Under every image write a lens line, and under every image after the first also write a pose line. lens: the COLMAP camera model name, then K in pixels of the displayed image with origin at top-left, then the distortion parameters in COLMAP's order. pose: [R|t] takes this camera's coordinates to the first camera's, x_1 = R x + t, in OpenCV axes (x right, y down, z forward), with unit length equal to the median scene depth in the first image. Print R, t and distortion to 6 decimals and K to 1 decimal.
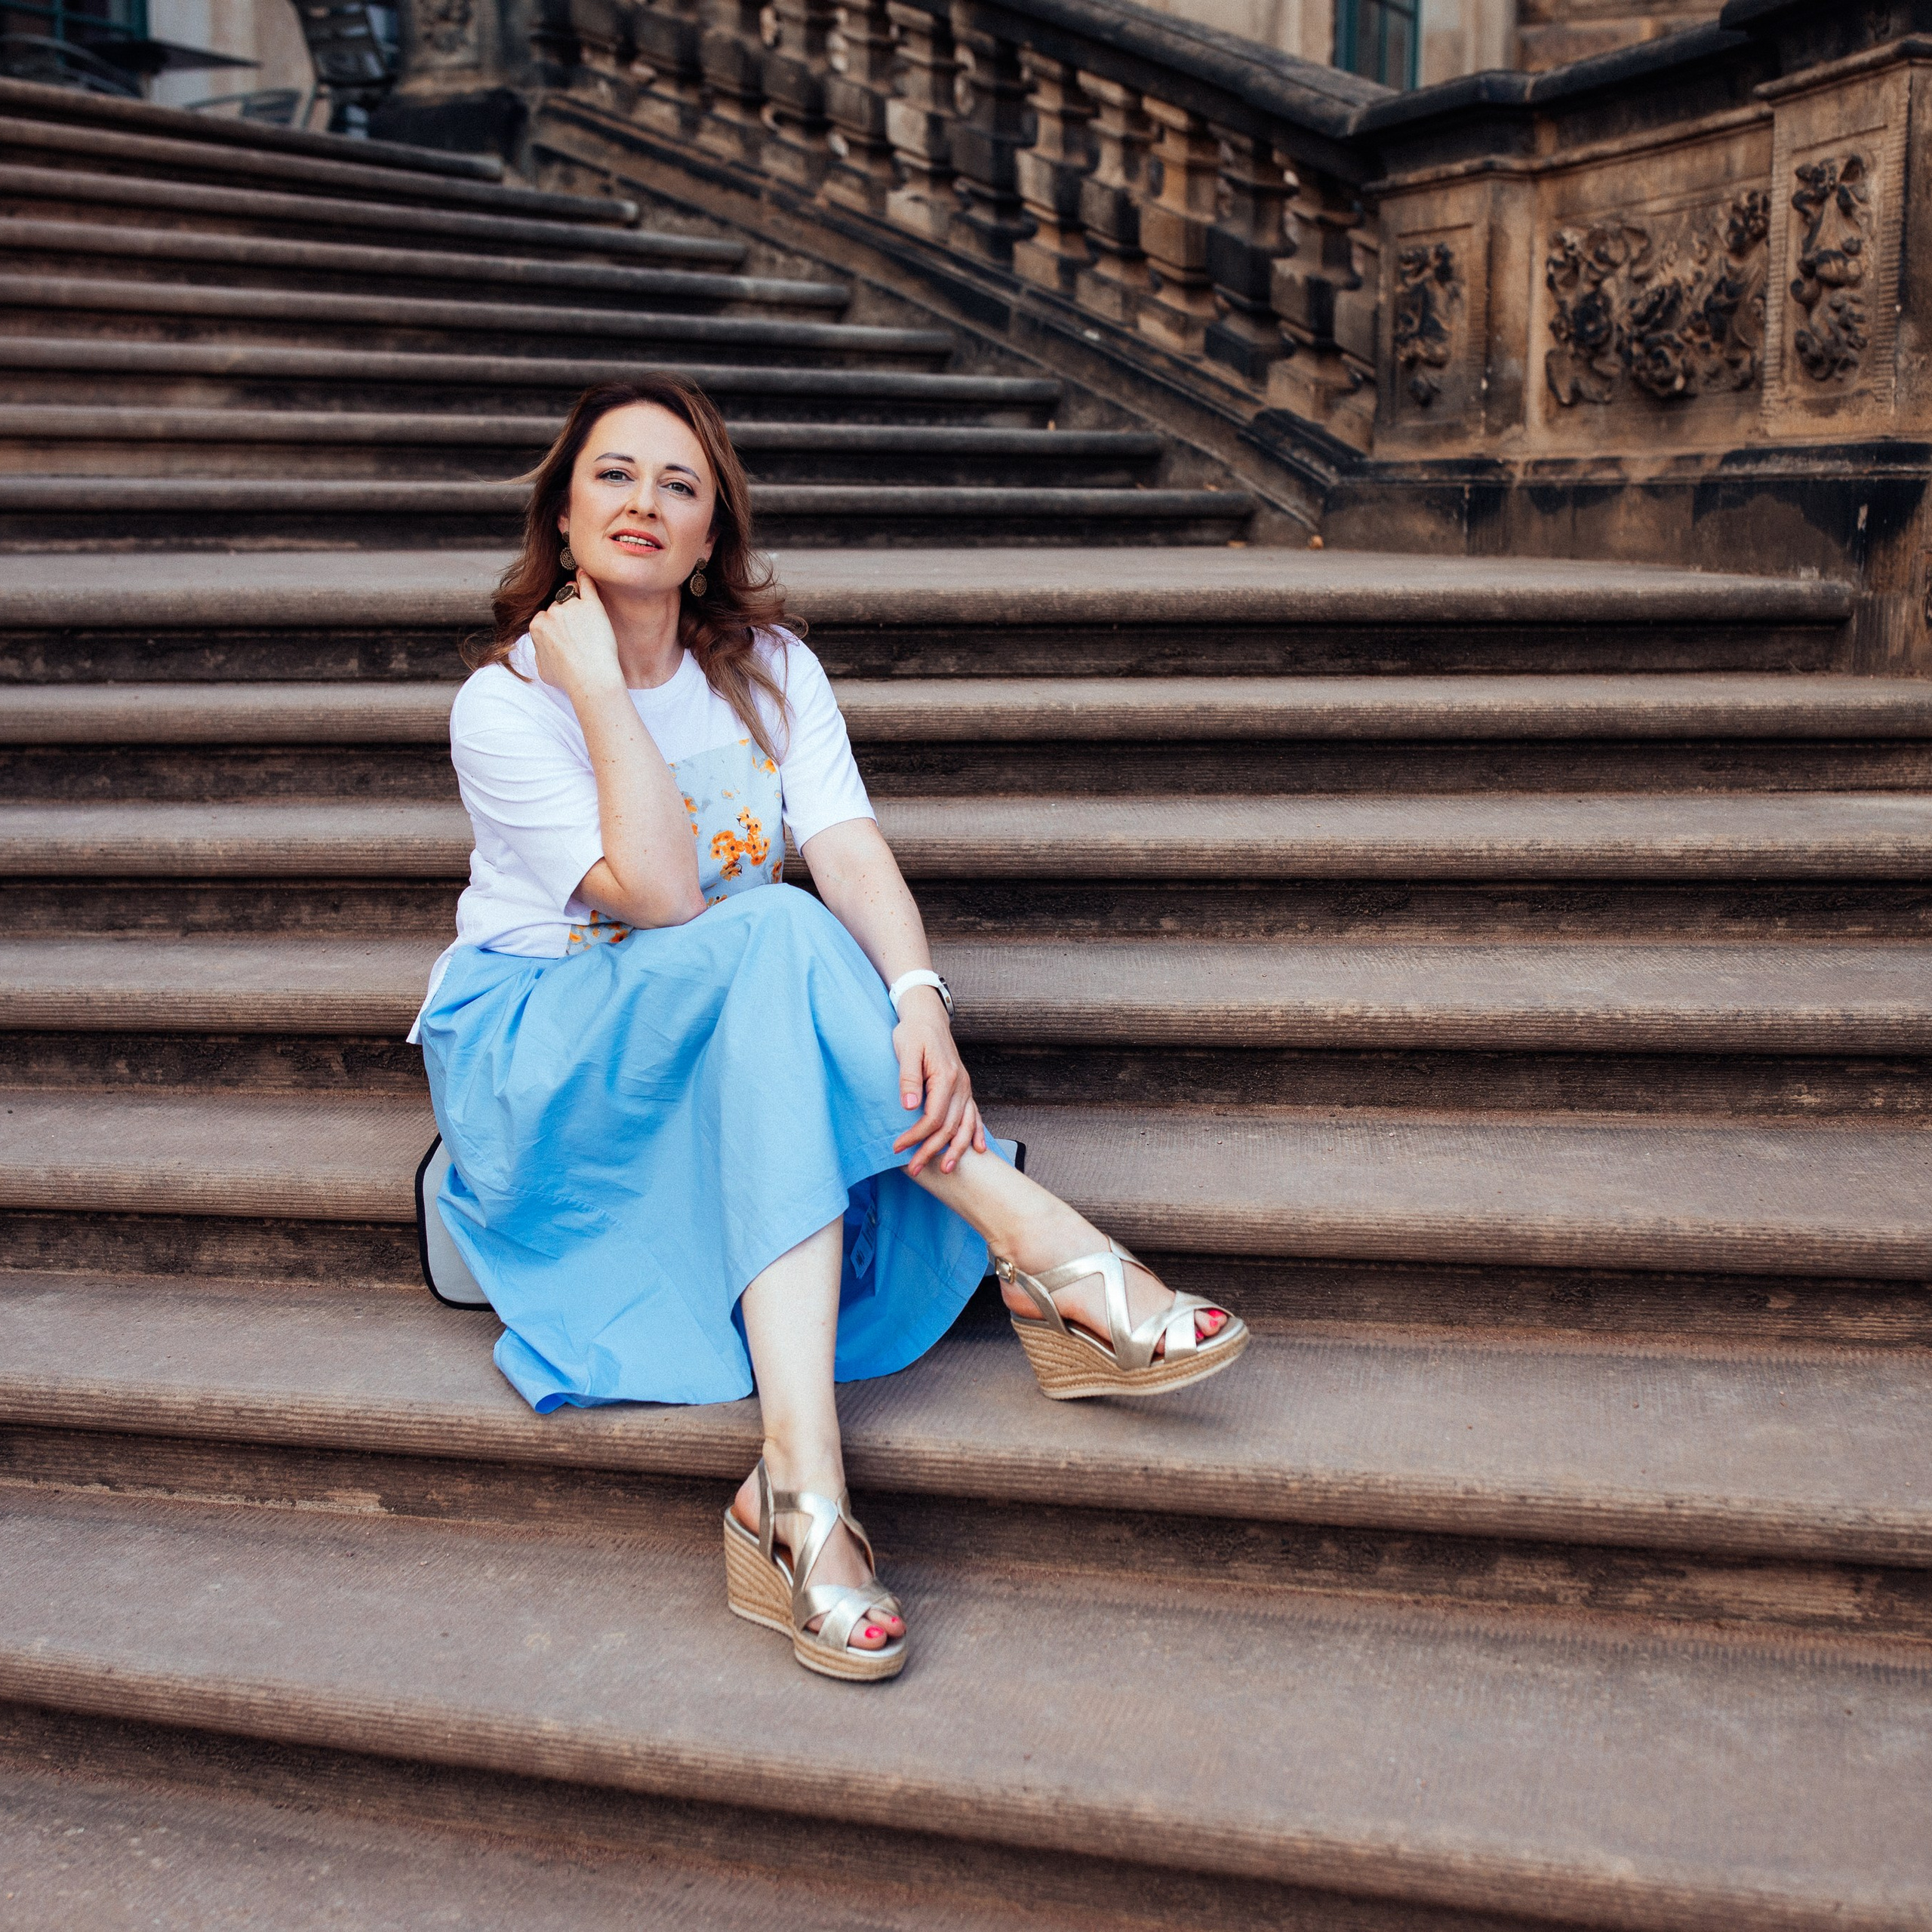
lens RADIAL K [[2760.8, 0, 1001.0], [0, 2760.8, 997.7], [0, 0, 1]] dist [0.000141, 0.000000]
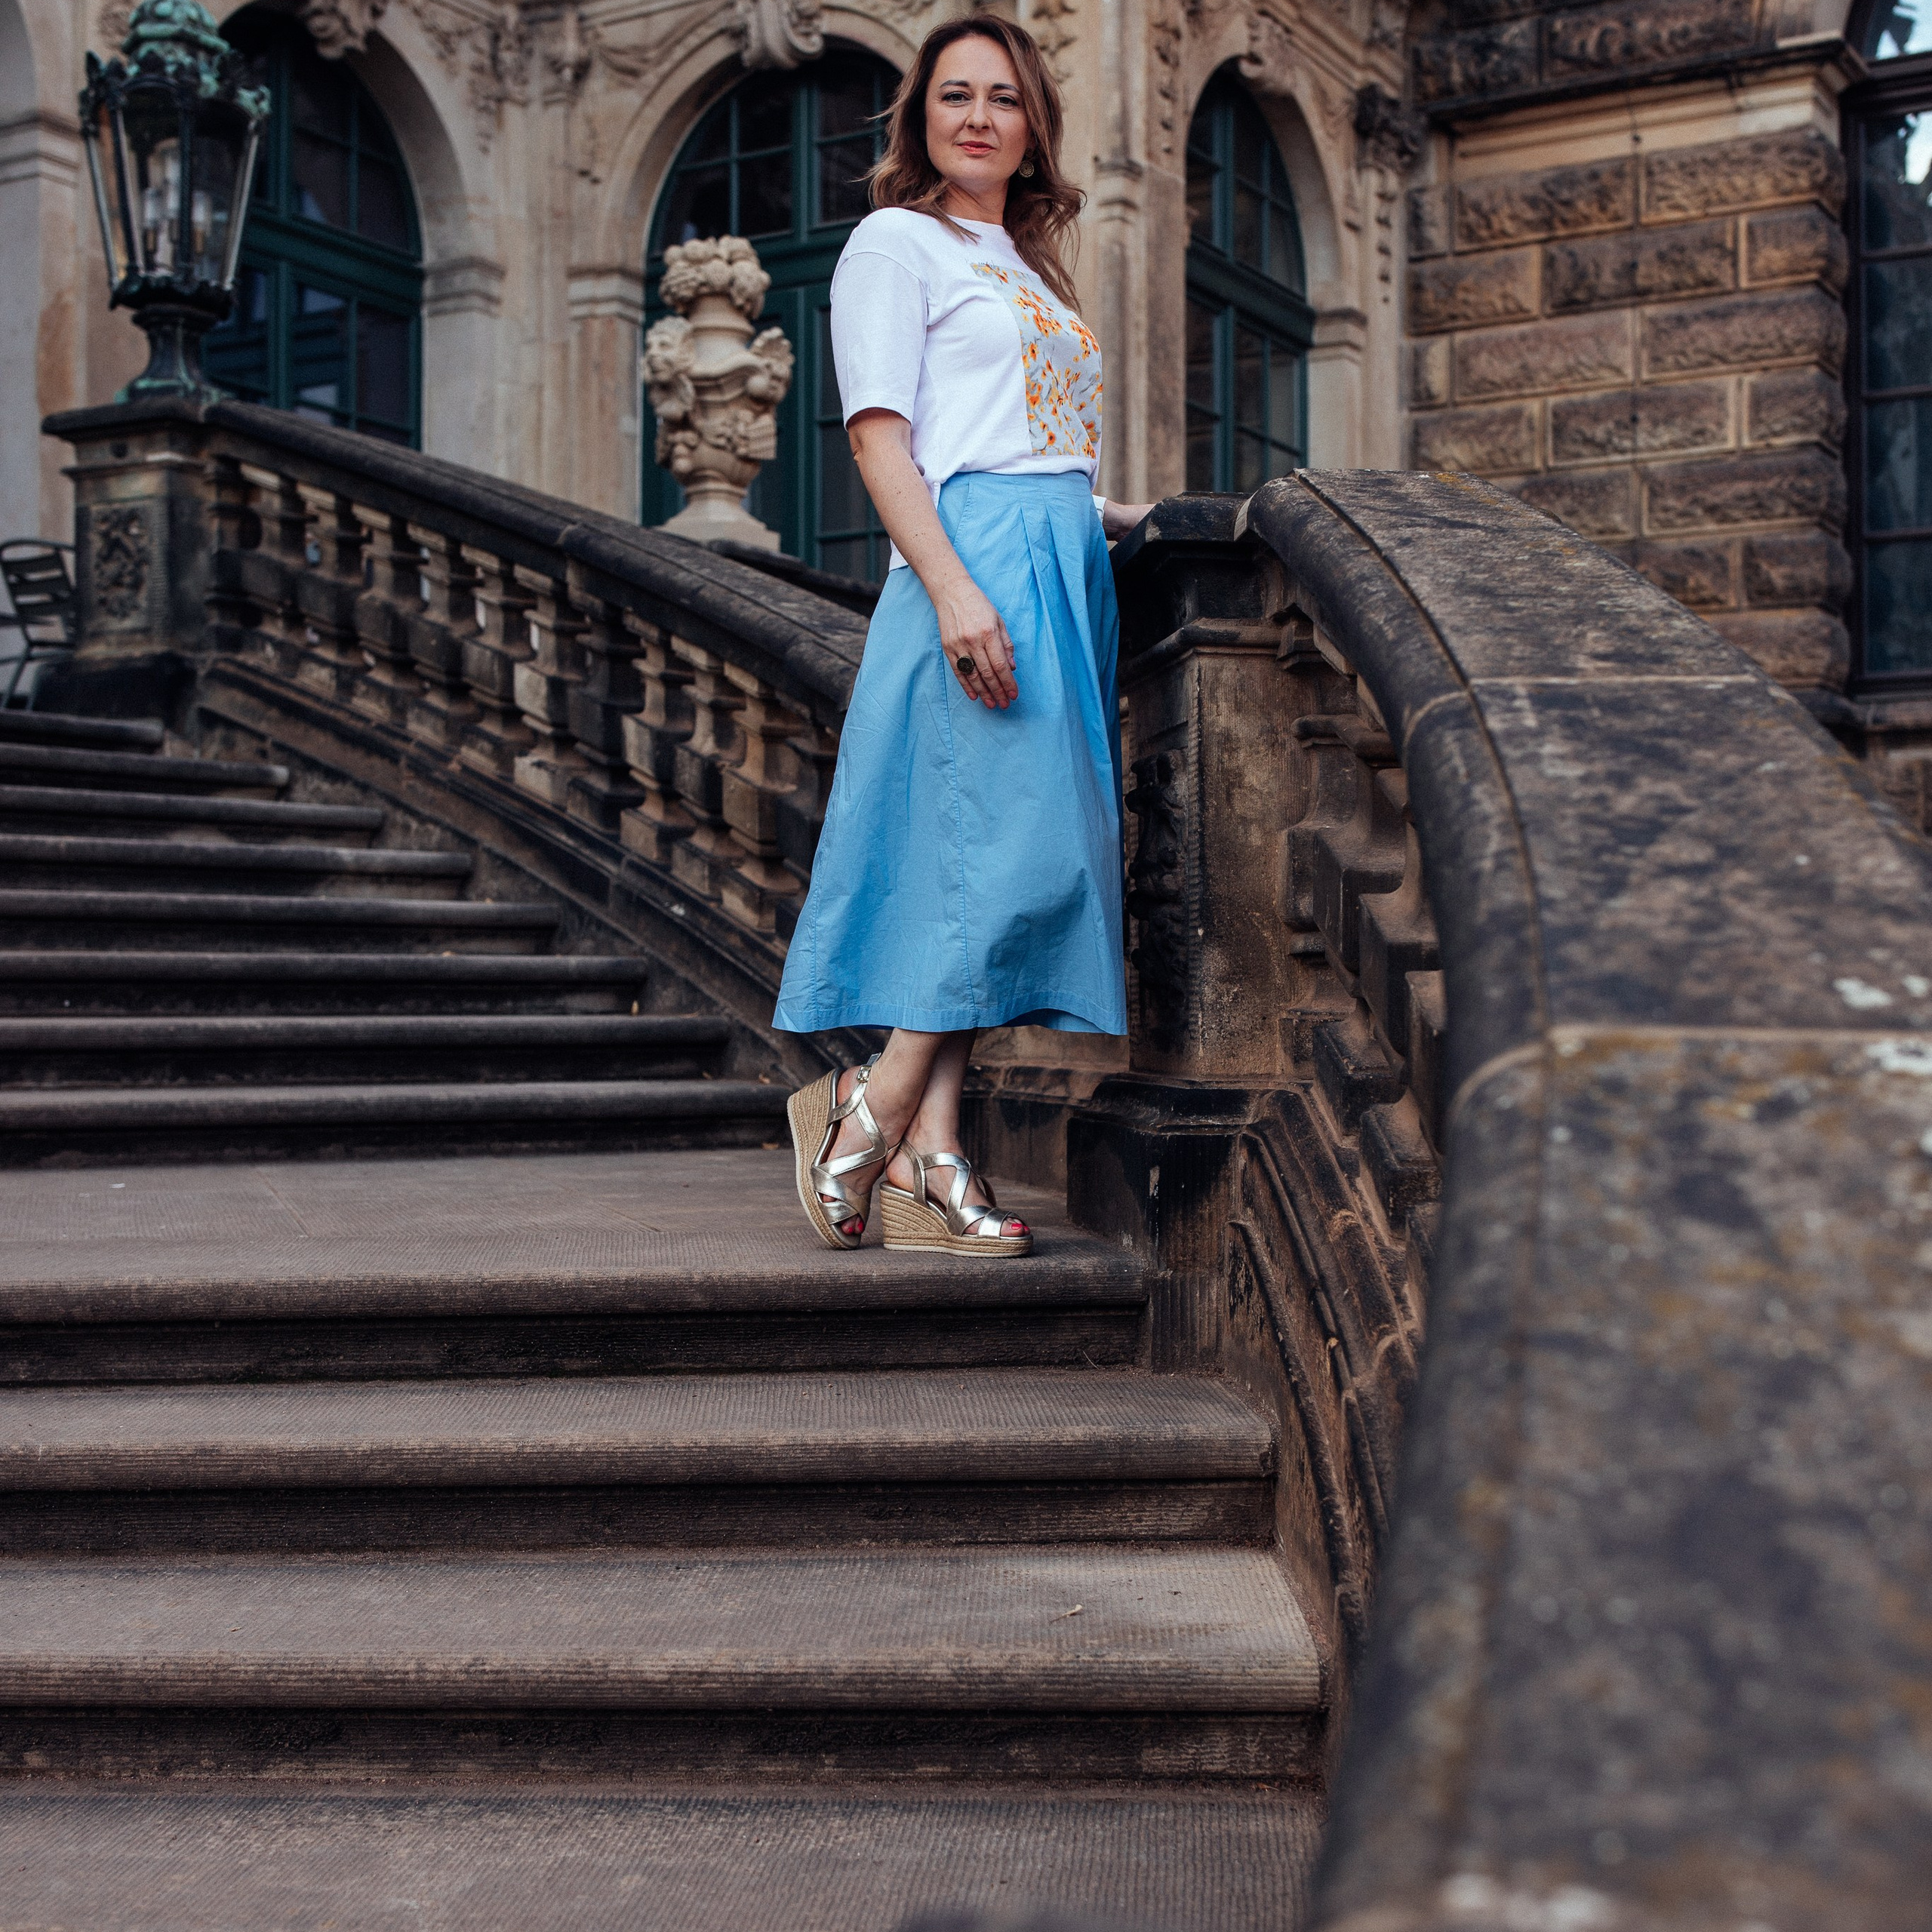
lens RADIAL K [[2760.8, 0, 969.9], [0, 2760.8, 974.6], [0, 0, 1]] dist [0.000141, 0.000000]
pose [[0.999056, -0.007793, -0.042725, 0.185862], [-0.000297, 0.982522, -0.186145, -0.051494], [0.043429, 0.185982, 0.981593, 0.111917]]
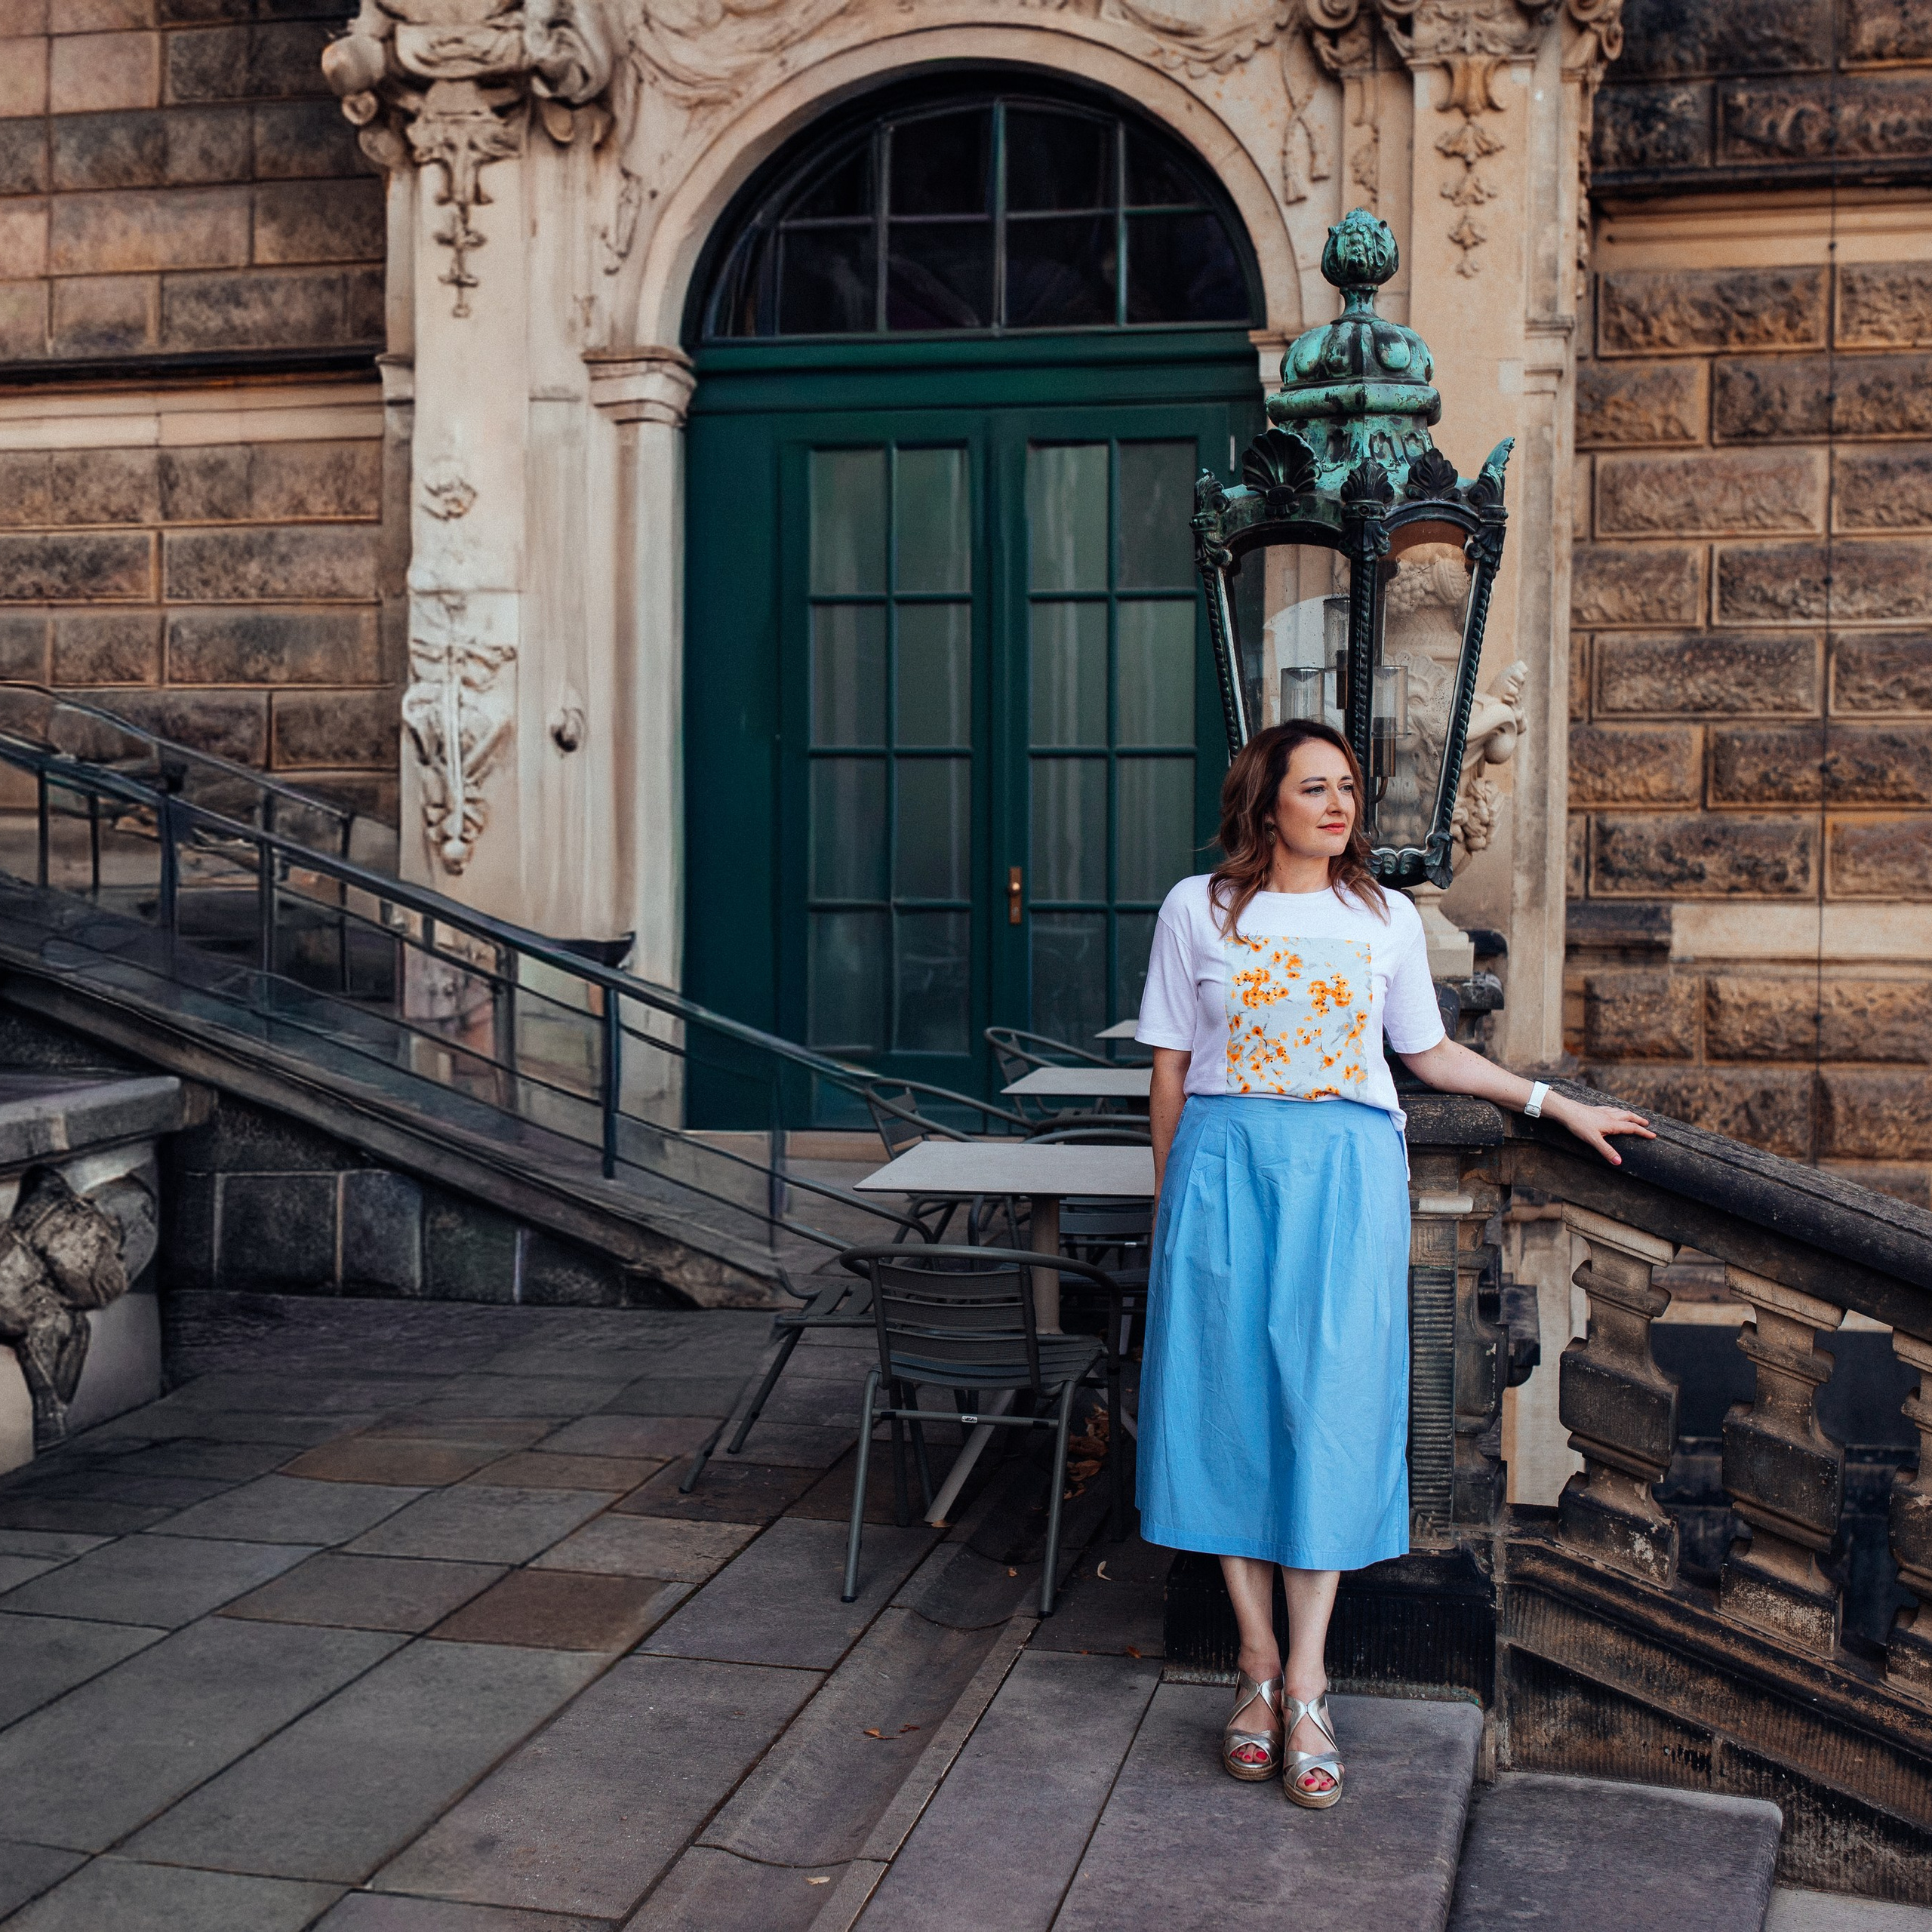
lens RADIAL K [[2760.8, 0, 966.8], [0, 2760.8, 977.4], [0, 0, 1]] dist [0.000141, 0.000000]
pose [[0.960588, -0.023689, 0.276966, -0.555135], [0.054037, 0.993268, -0.102462, -0.518891], [-0.272674, 0.113390, 0.955401, 0.664357]]
